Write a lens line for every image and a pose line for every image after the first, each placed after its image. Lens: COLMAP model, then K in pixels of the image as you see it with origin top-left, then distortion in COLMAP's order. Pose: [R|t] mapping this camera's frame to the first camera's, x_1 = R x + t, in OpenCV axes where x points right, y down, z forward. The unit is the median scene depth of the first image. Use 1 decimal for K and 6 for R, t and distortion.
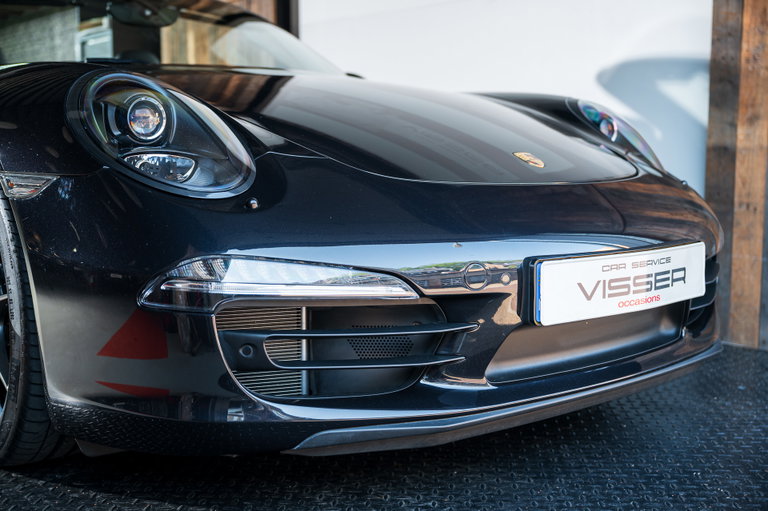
lens RADIAL K [[897.0, 0, 385.2], [0, 897.0, 256.3], [0, 0, 1]] dist [-0.001806, 0.000000]
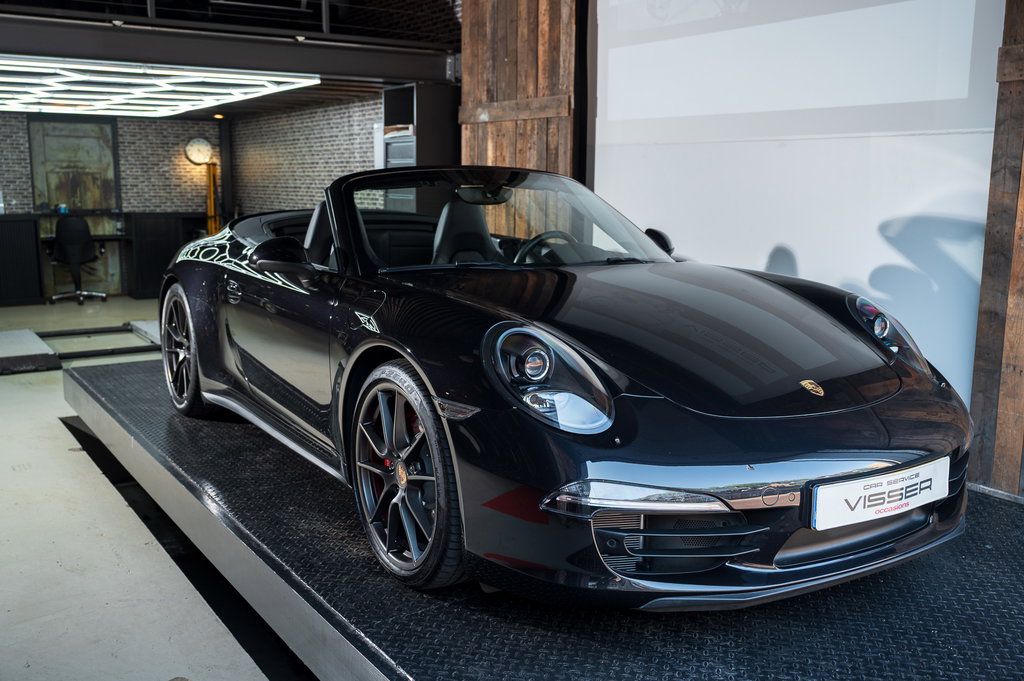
lens RADIAL K [[952.1, 0, 510.7], [0, 952.1, 337.6], [0, 0, 1]] dist [-0.005329, 0.000000]
pose [[0.989415, 0.032662, -0.141388, -0.086539], [-0.026426, 0.998603, 0.045765, -0.244532], [0.142685, -0.041544, 0.988896, -0.464656]]
